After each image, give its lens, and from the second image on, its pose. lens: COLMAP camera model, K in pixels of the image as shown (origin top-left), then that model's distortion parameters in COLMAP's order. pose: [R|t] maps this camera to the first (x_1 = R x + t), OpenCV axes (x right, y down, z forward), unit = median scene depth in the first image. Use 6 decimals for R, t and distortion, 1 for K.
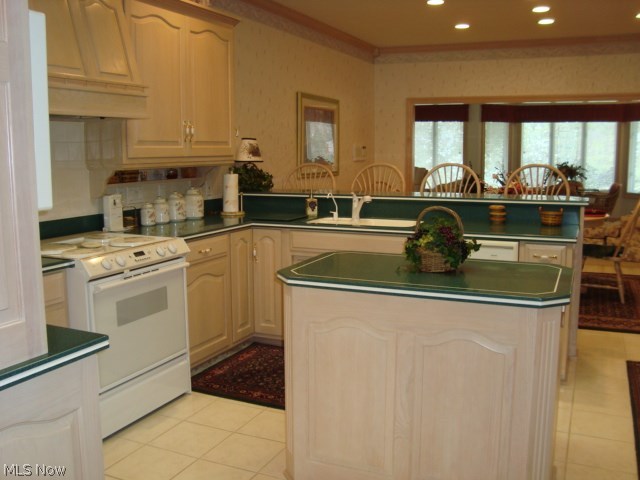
lens RADIAL K [[630.1, 0, 320.0], [0, 630.1, 240.0], [0, 0, 1]] dist [-0.080168, 0.007132]
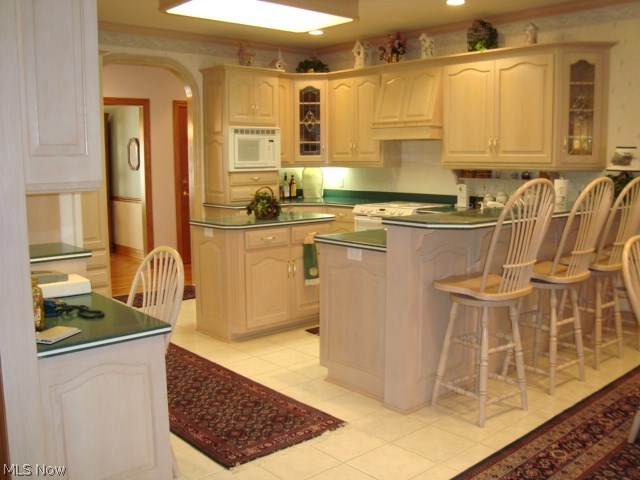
lens RADIAL K [[630.1, 0, 320.0], [0, 630.1, 240.0], [0, 0, 1]] dist [-0.080168, 0.007132]
pose [[-0.411116, 0.128133, -0.902533, 1.247817], [-0.122765, 0.973270, 0.194097, -0.193888], [0.903279, 0.190596, -0.384396, 1.265767]]
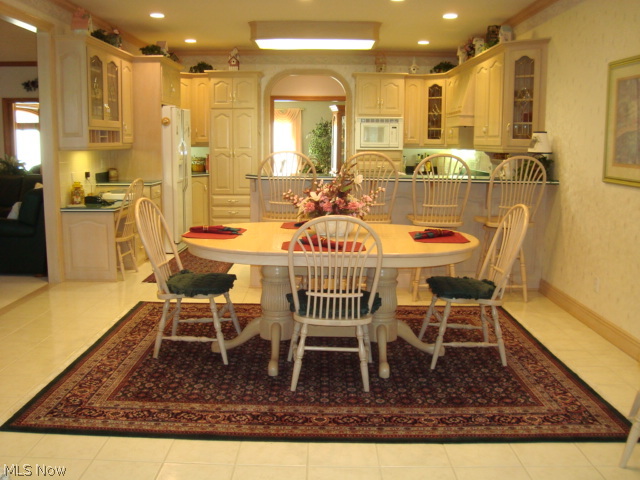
lens RADIAL K [[630.1, 0, 320.0], [0, 630.1, 240.0], [0, 0, 1]] dist [-0.080168, 0.007132]
pose [[-0.914224, 0.054843, -0.401482, 0.897266], [-0.066694, 0.956920, 0.282588, -0.337120], [0.399684, 0.285125, -0.871181, 2.378768]]
